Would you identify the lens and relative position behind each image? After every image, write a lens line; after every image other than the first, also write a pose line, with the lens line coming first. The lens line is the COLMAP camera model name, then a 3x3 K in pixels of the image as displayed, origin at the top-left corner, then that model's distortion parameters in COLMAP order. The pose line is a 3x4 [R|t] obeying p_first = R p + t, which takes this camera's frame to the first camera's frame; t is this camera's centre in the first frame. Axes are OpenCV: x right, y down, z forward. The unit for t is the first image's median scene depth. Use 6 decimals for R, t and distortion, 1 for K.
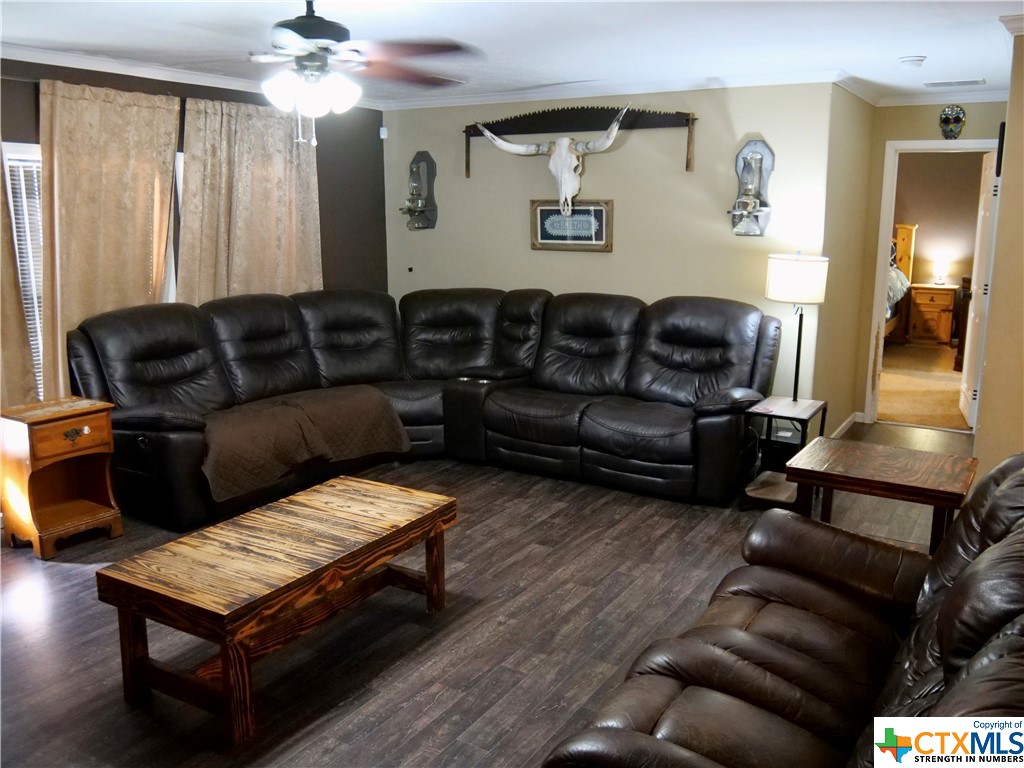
lens RADIAL K [[880.6, 0, 512.0], [0, 880.6, 384.0], [0, 0, 1]] dist [-0.063216, 0.022071]
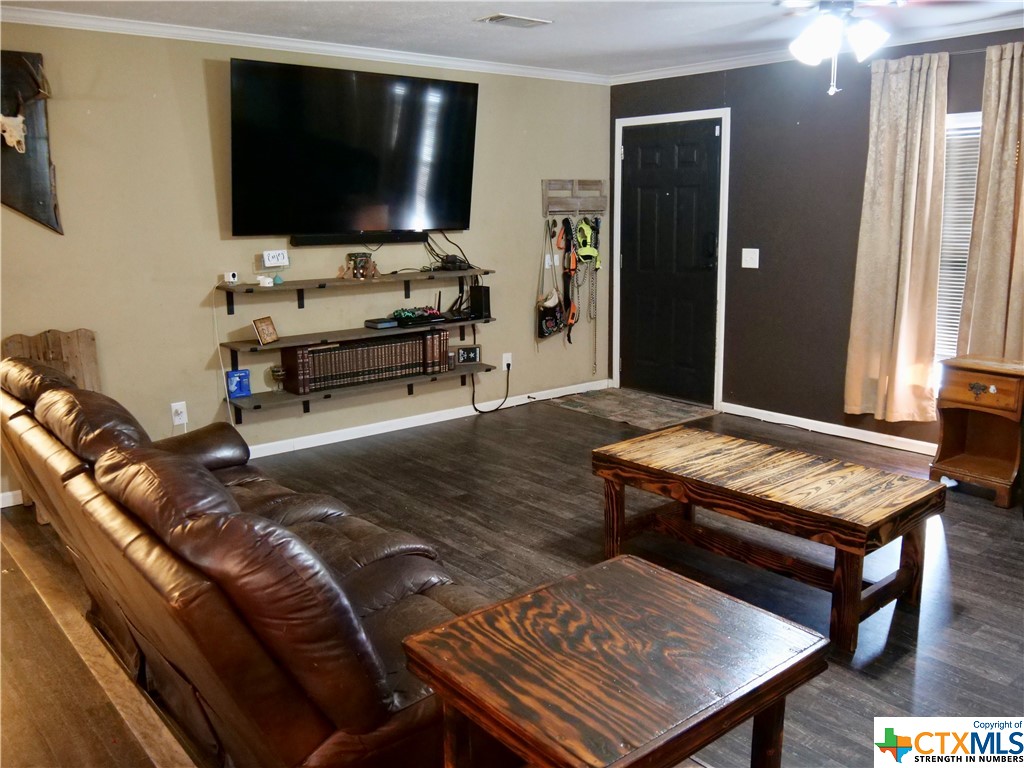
lens RADIAL K [[880.6, 0, 512.0], [0, 880.6, 384.0], [0, 0, 1]] dist [-0.063216, 0.022071]
pose [[-0.336296, 0.189122, -0.922571, 0.816175], [-0.168498, 0.951738, 0.256522, -0.152144], [0.926560, 0.241719, -0.288199, 0.986312]]
